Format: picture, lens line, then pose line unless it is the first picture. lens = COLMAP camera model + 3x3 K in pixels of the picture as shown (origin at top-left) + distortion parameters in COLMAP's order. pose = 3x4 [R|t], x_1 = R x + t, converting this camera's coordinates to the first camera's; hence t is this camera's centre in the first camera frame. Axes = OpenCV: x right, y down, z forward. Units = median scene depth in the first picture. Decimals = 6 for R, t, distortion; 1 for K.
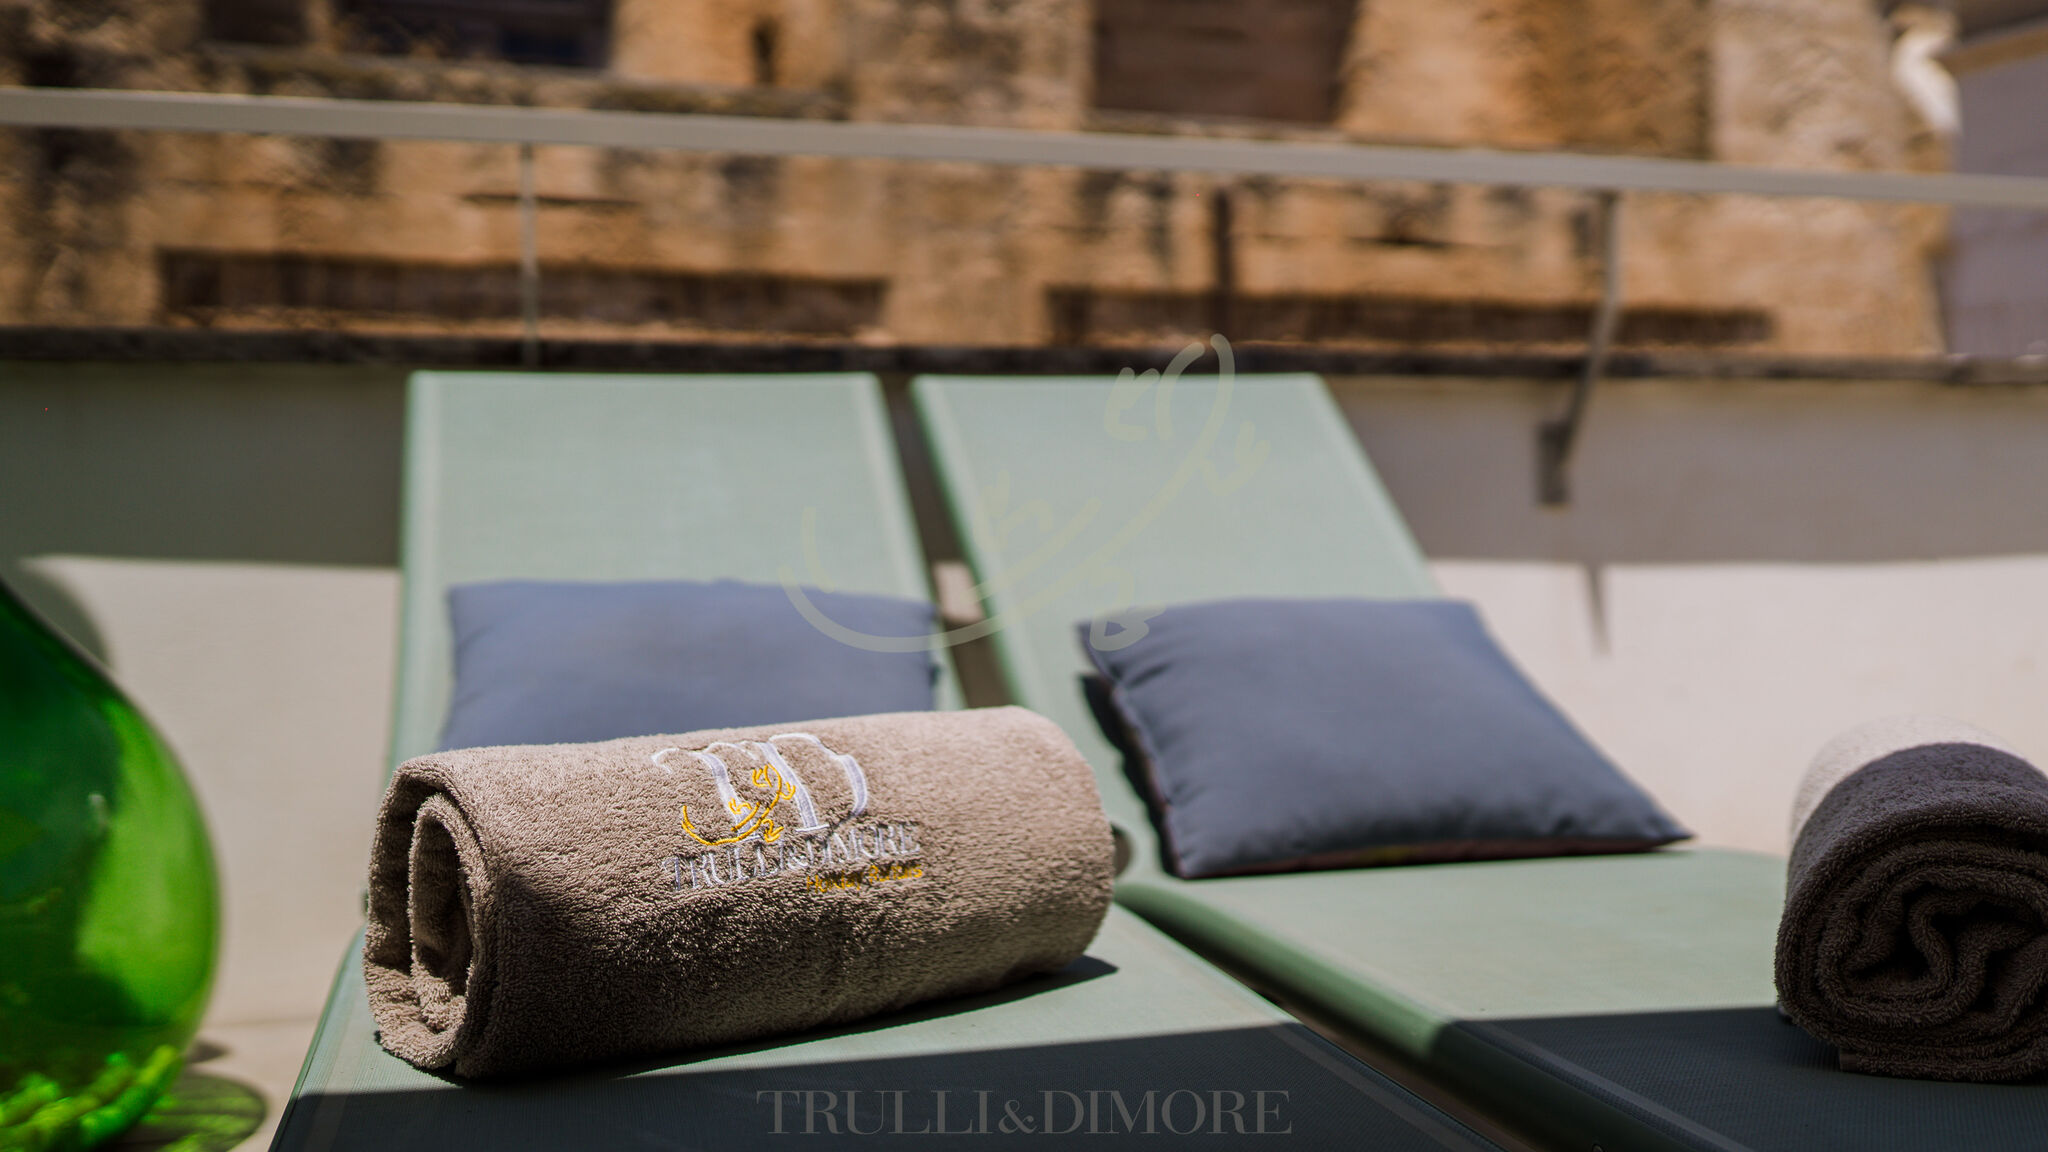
lens RADIAL K [[2170.4, 0, 1035.9], [0, 2170.4, 574.0], [0, 0, 1]] dist [-0.018882, 0.000000]
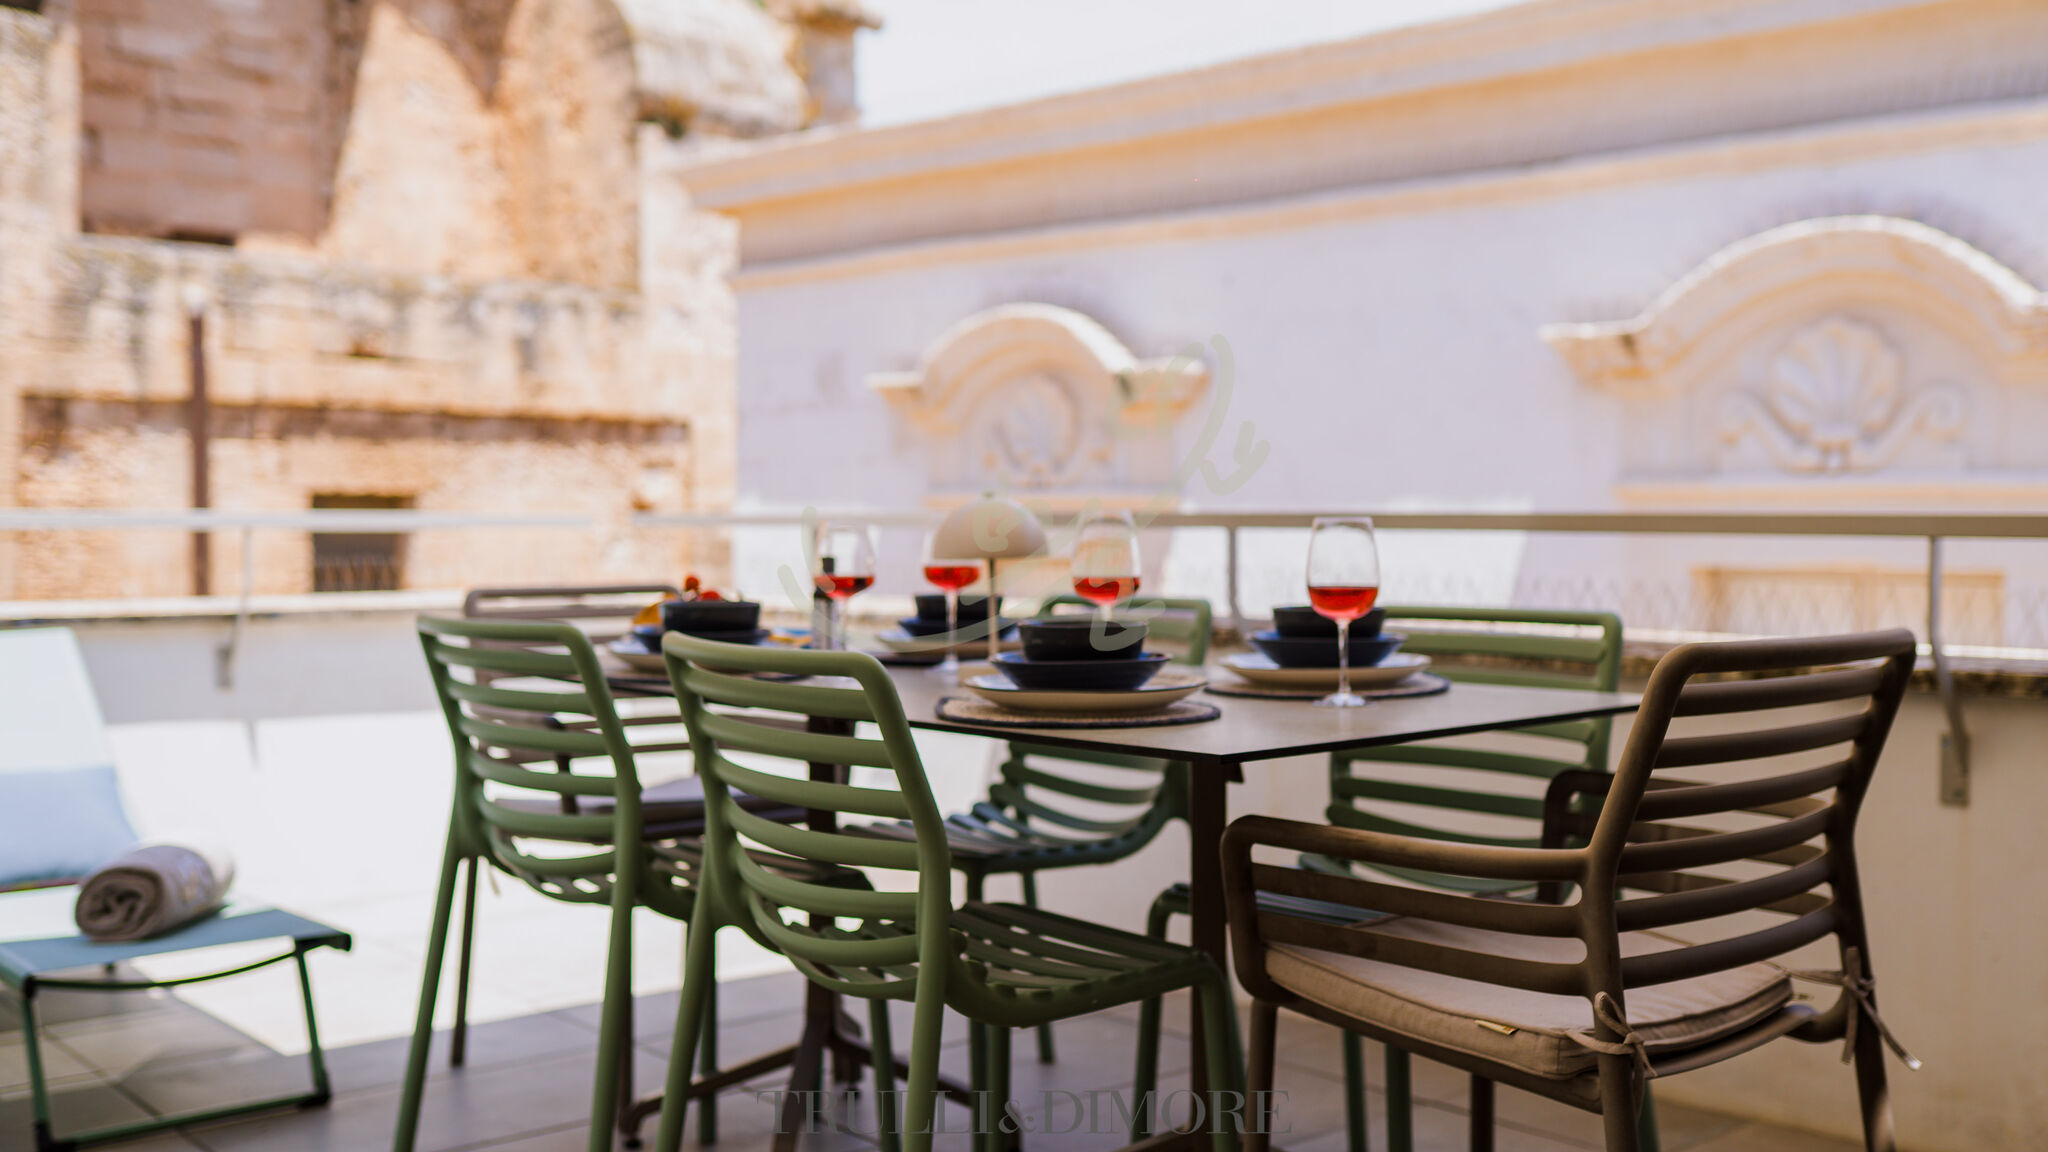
lens RADIAL K [[2170.4, 0, 1153.9], [0, 2170.4, 578.3], [0, 0, 1]] dist [-0.018882, 0.000000]
pose [[0.896150, -0.002499, 0.443745, 0.031654], [0.004529, 0.999984, -0.003514, -0.028005], [-0.443729, 0.005159, 0.896146, -0.240043]]
